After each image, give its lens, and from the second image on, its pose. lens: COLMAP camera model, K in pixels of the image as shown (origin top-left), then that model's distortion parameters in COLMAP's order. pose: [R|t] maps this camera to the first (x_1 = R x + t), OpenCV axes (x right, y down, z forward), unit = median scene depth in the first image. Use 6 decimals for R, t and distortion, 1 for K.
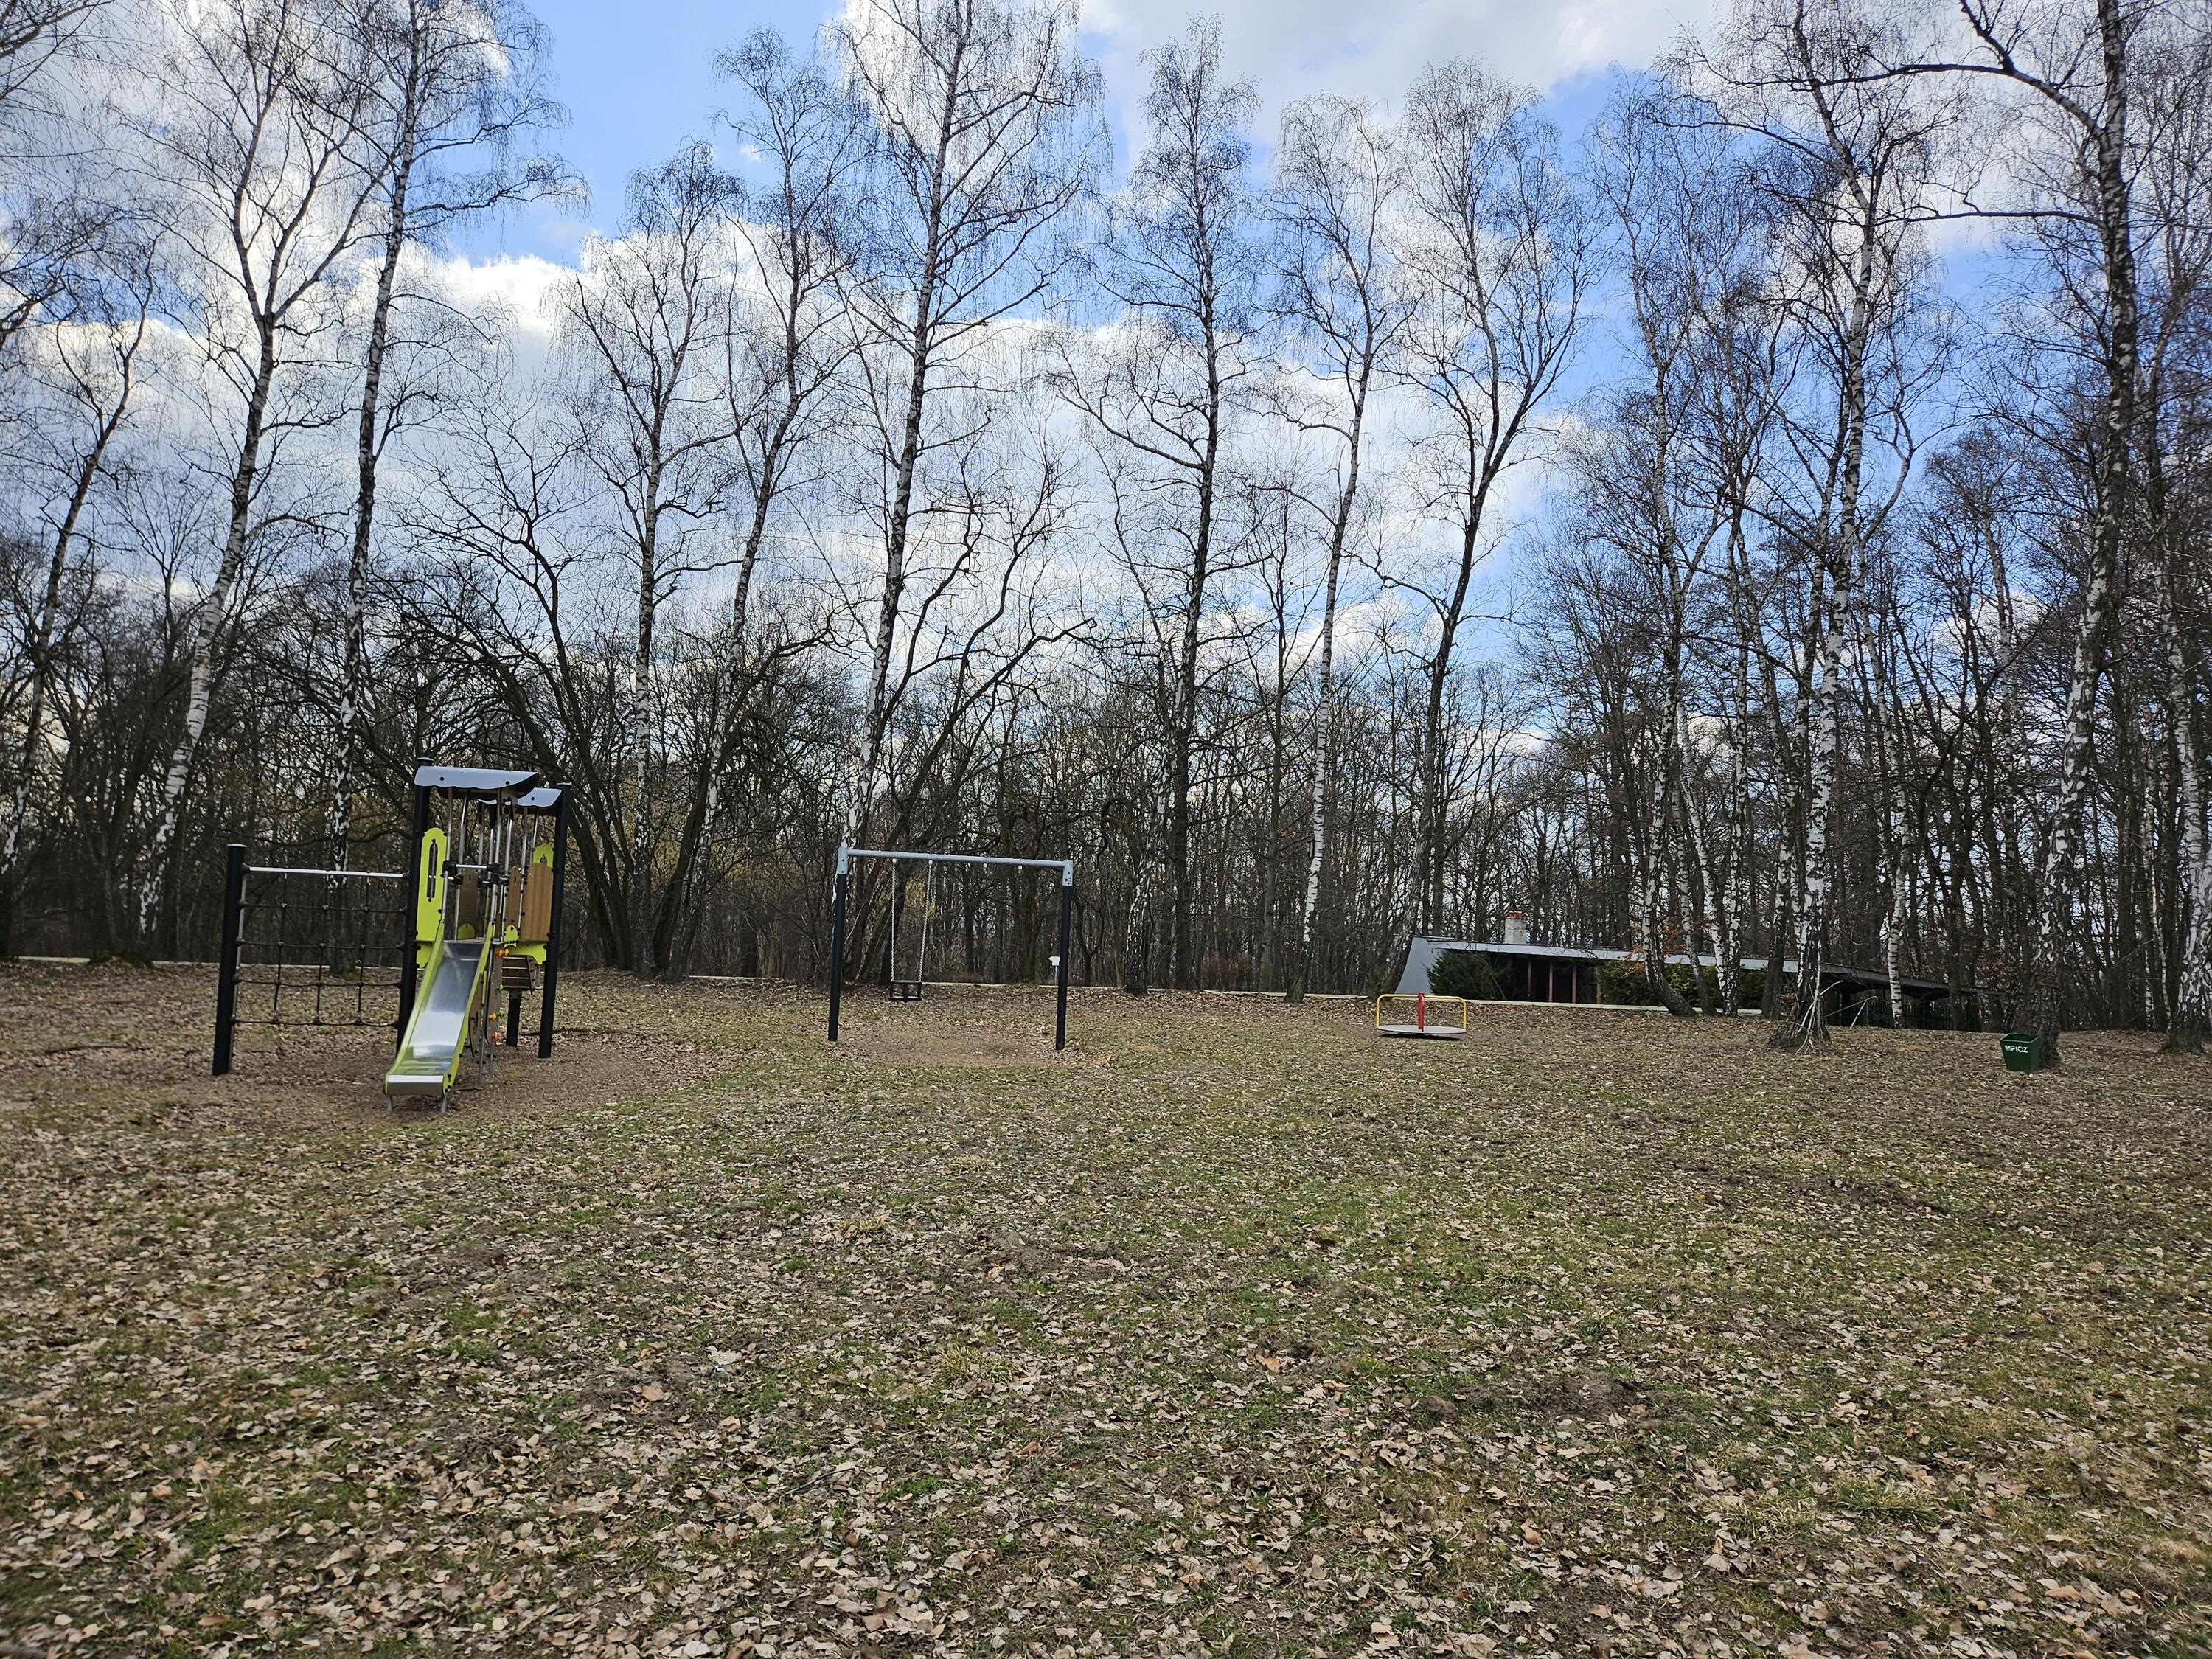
lens RADIAL K [[1447.4, 0, 1109.6], [0, 1447.4, 809.1], [0, 0, 1]] dist [0.062510, -0.054811]
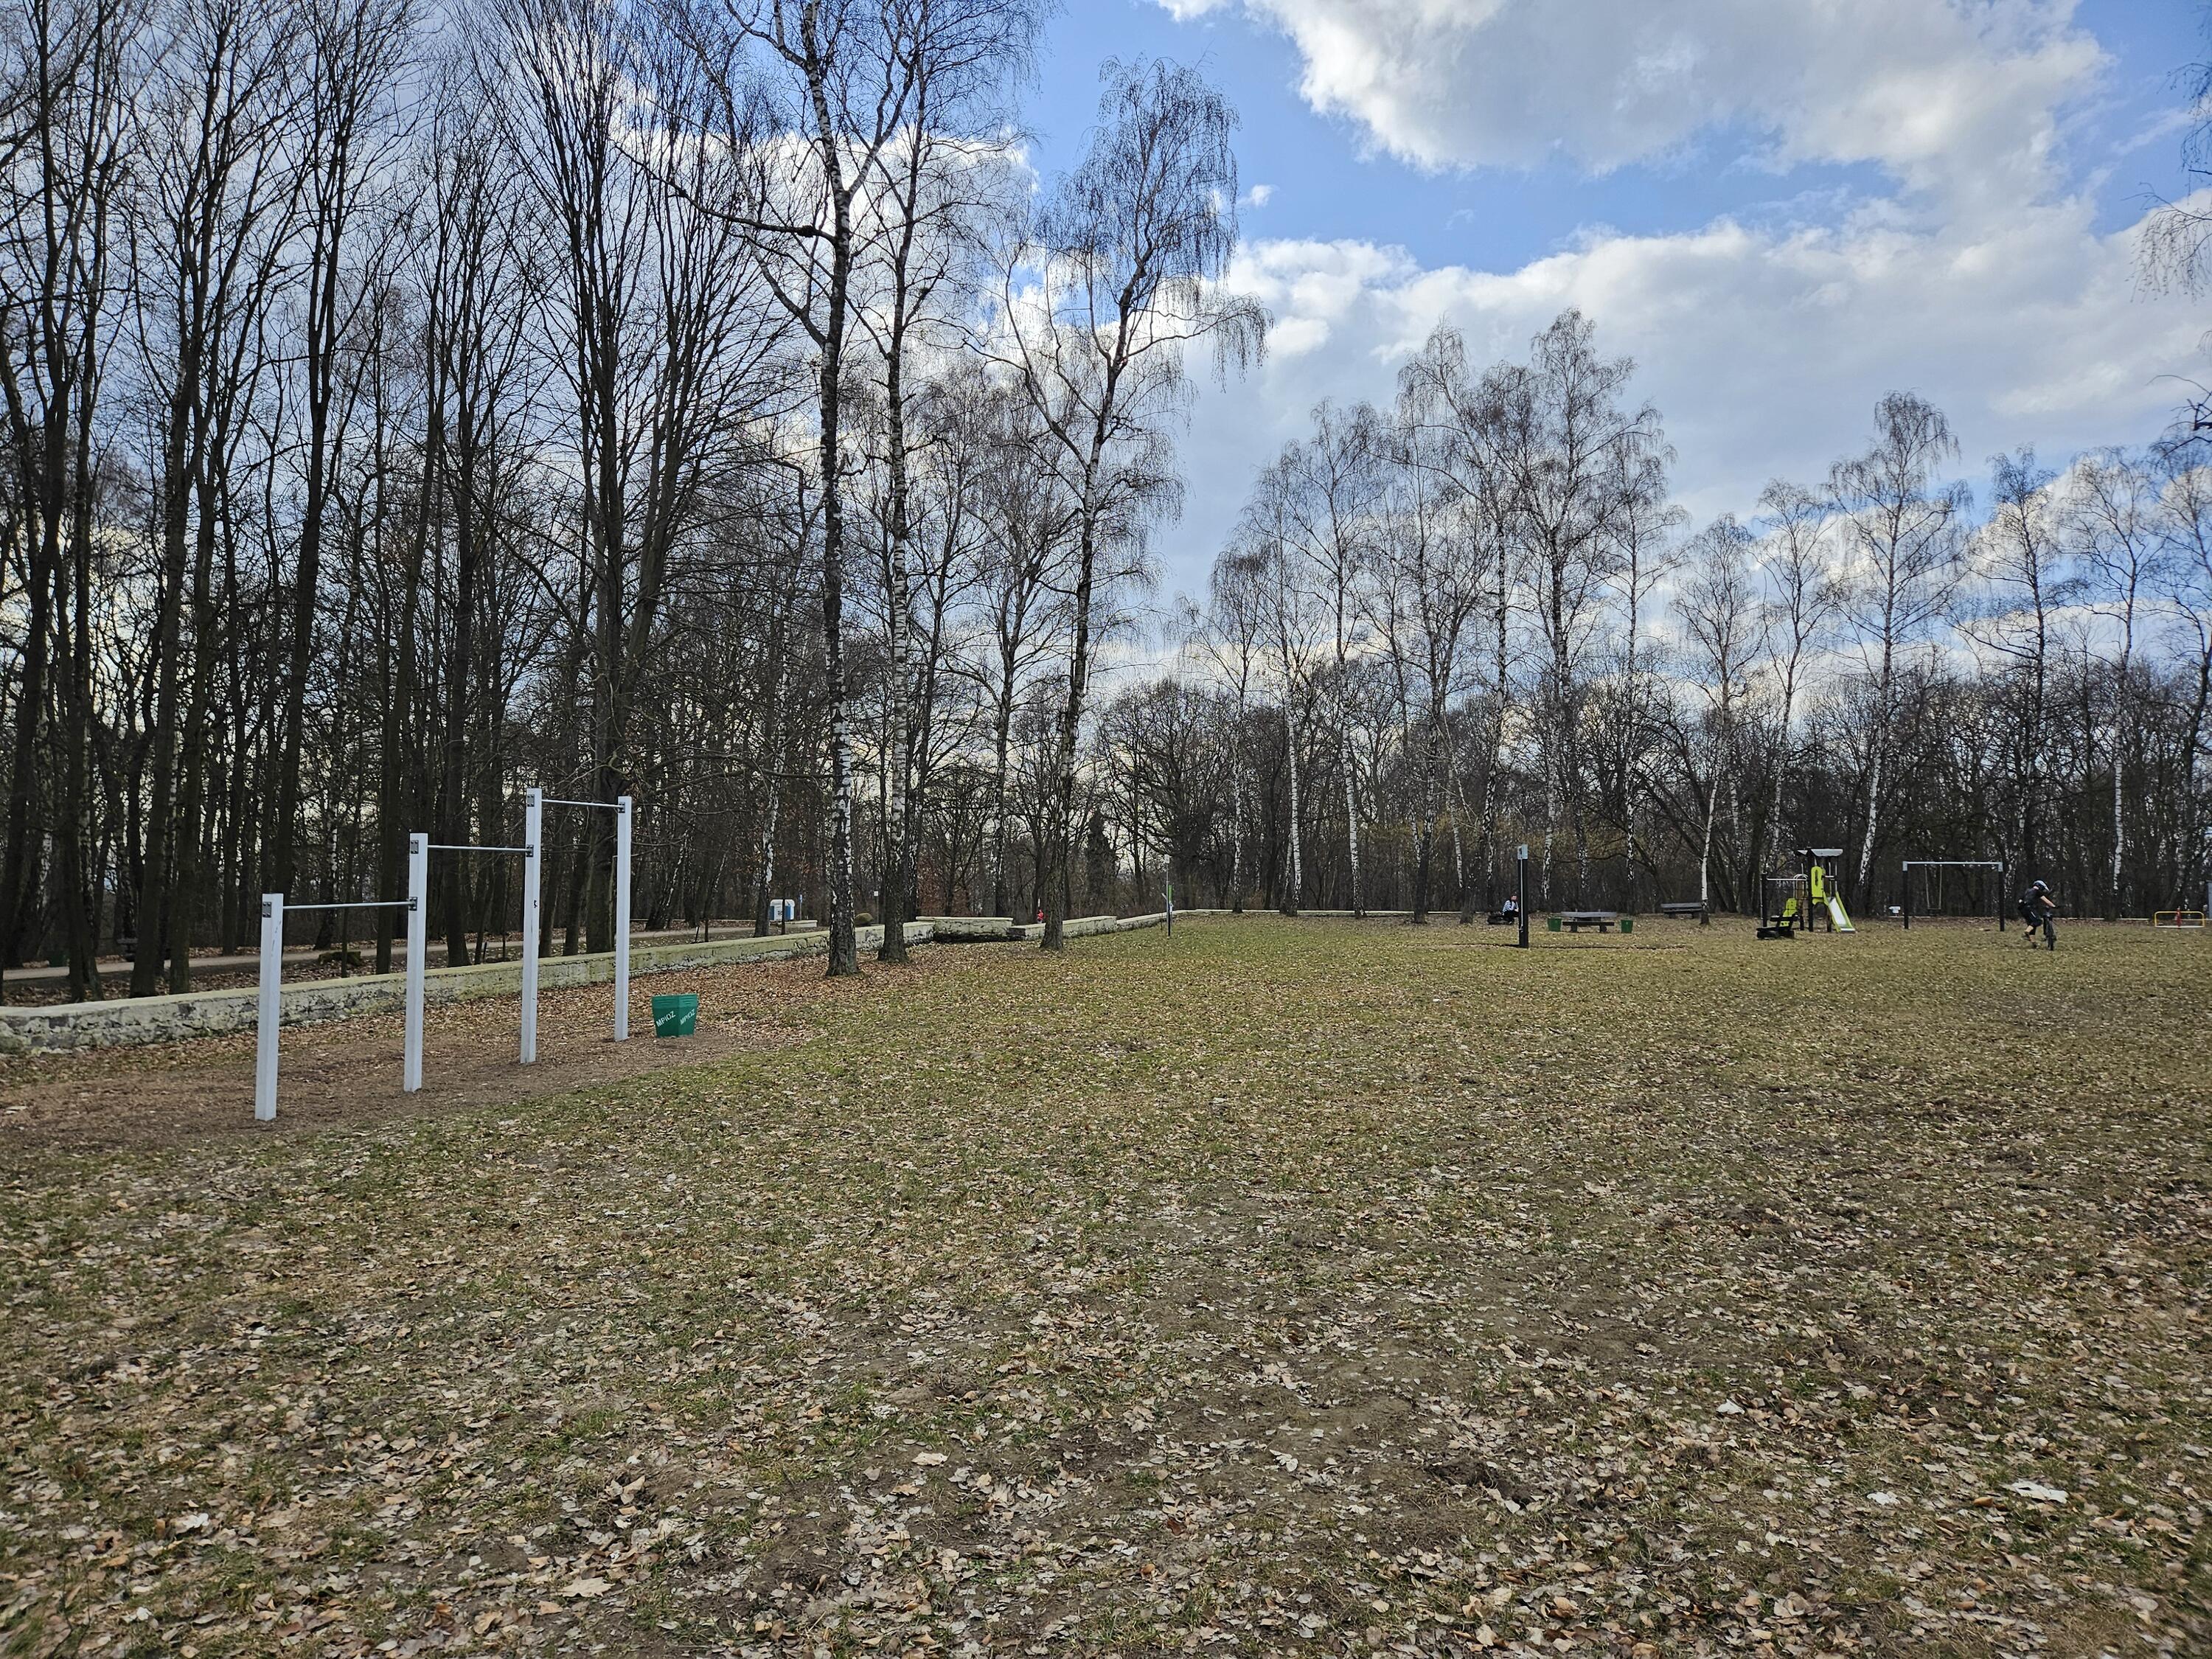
lens RADIAL K [[1447.4, 0, 1079.0], [0, 1447.4, 807.4], [0, 0, 1]] dist [0.062510, -0.054811]
pose [[0.880238, -0.064558, -0.470121, -0.157370], [0.074859, 0.997189, 0.003226, -0.130658], [0.468591, -0.038033, 0.882596, -1.426230]]
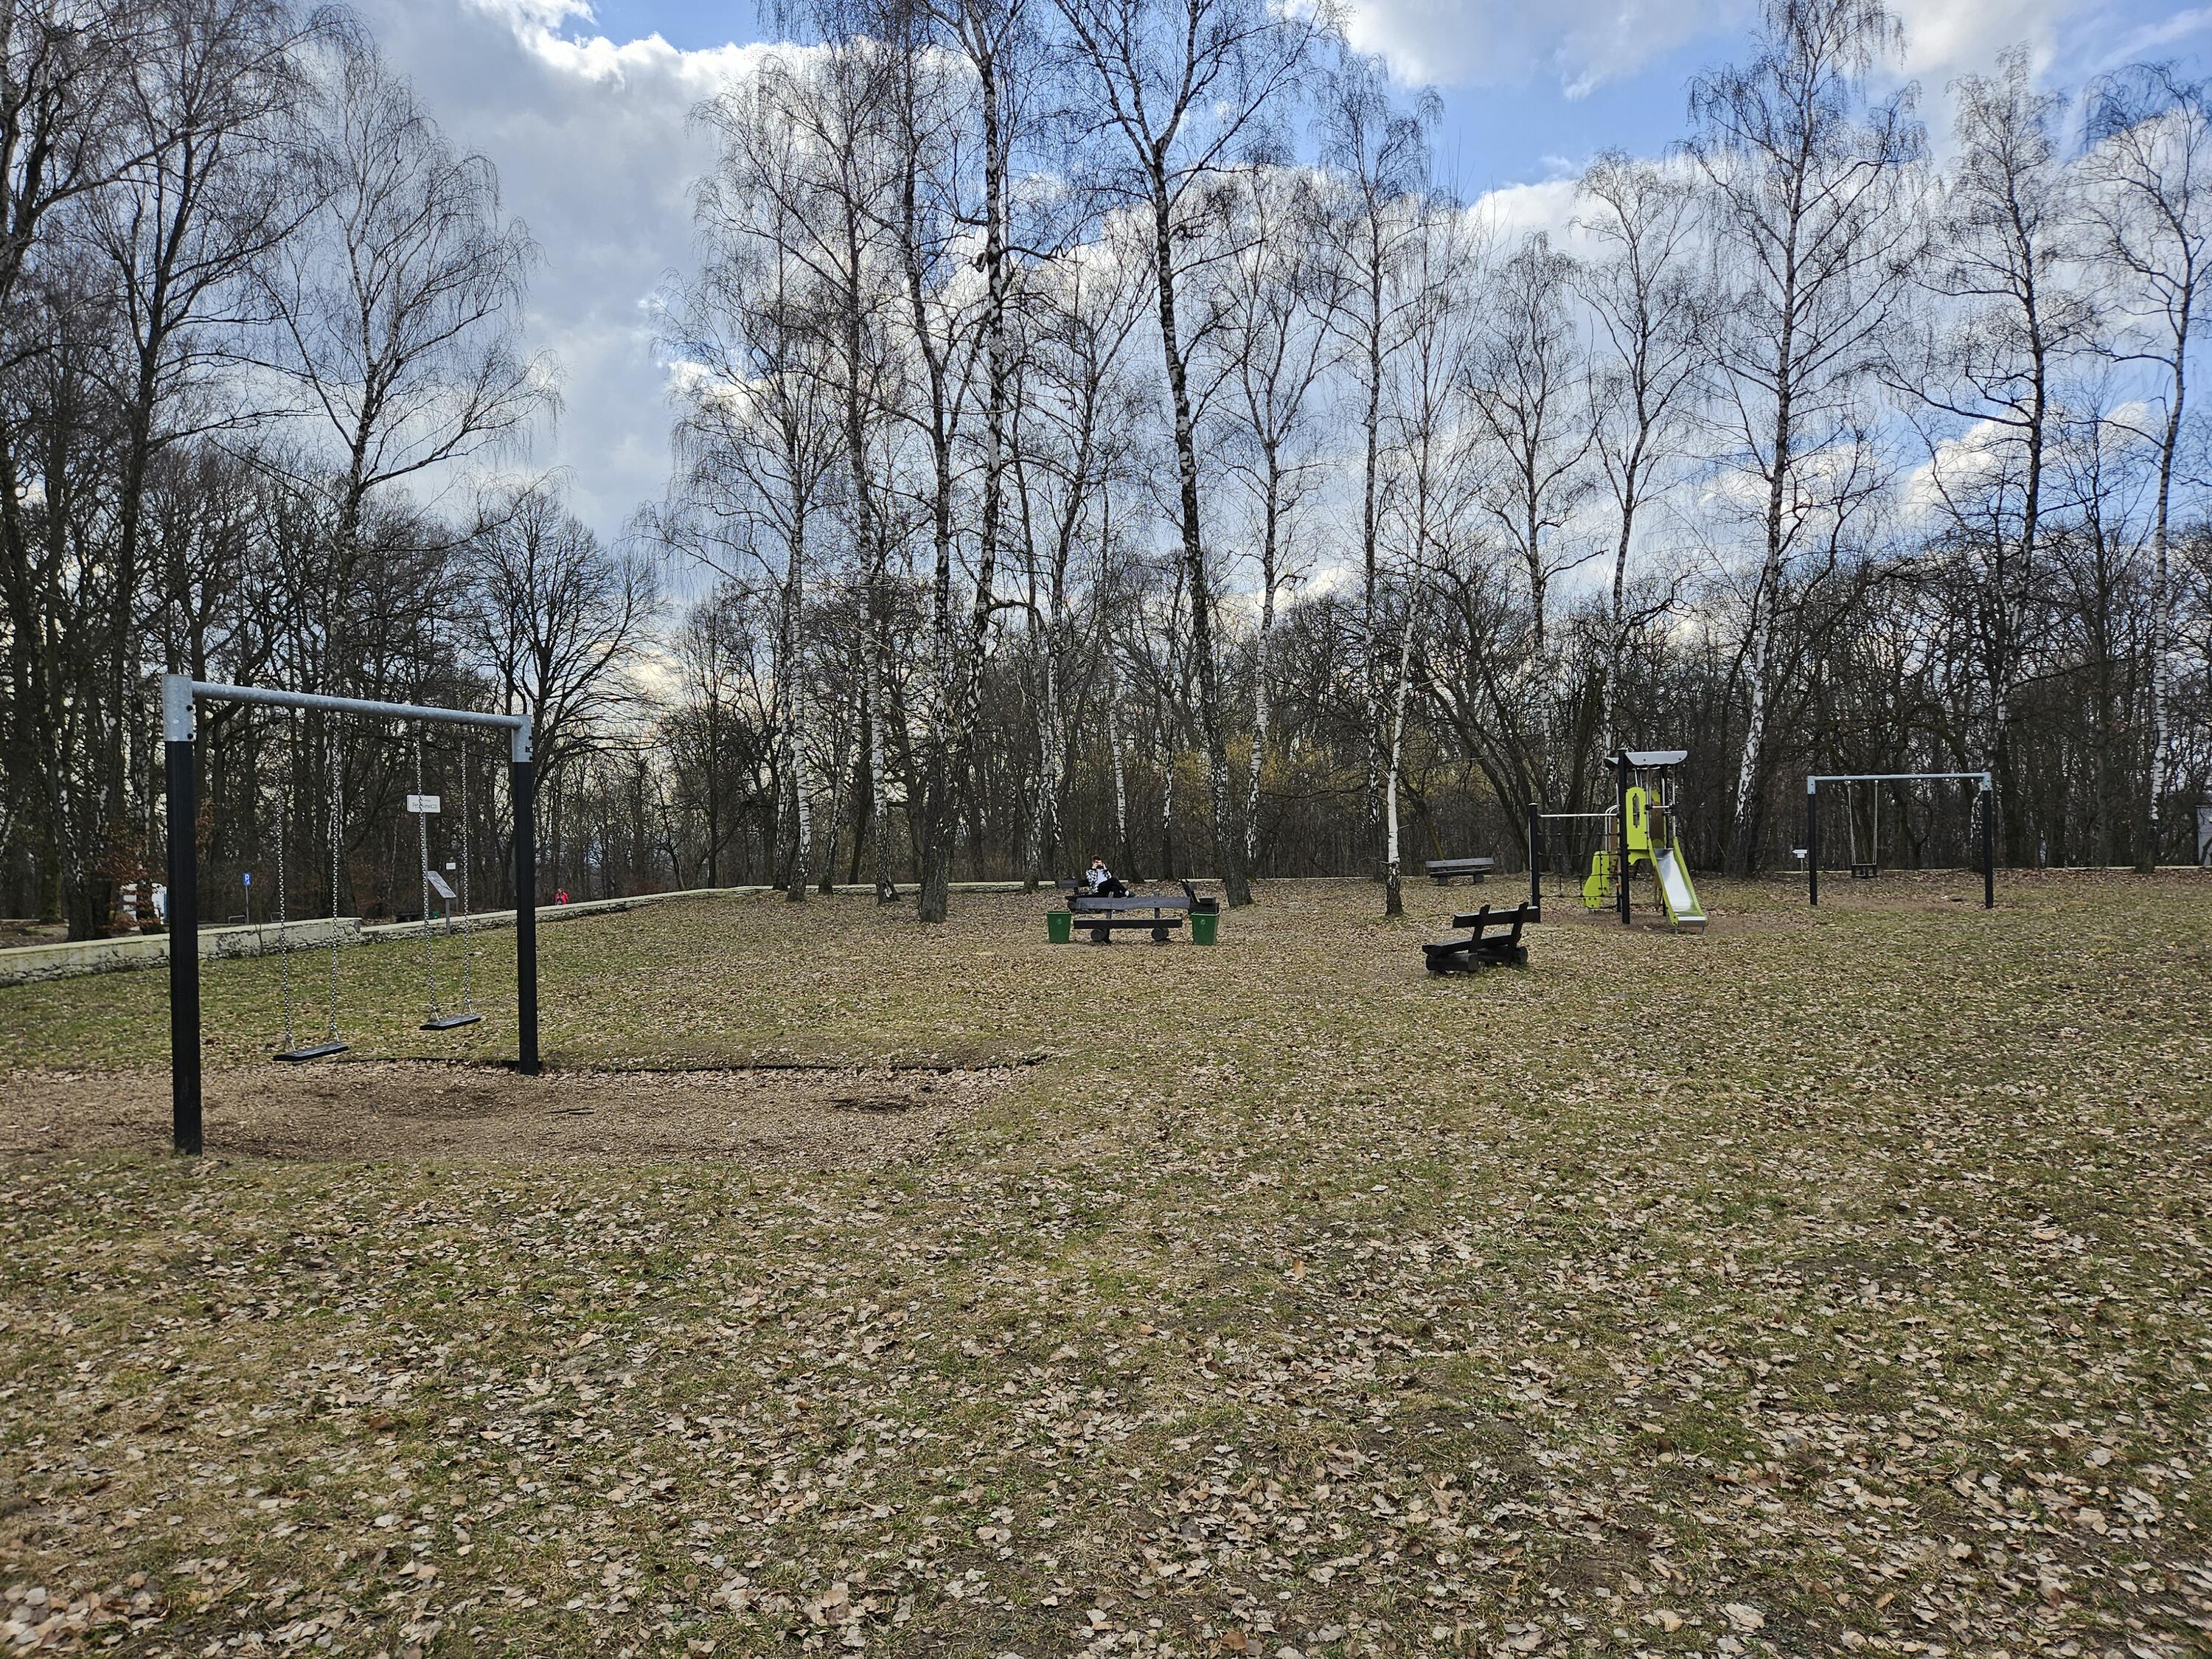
lens RADIAL K [[1447.4, 0, 1096.3], [0, 1447.4, 816.3], [0, 0, 1]] dist [0.062510, -0.054811]
pose [[0.904633, -0.066348, -0.420996, -0.138243], [0.093764, 0.994589, 0.044735, -0.043013], [0.415750, -0.079943, 0.905959, -0.417005]]
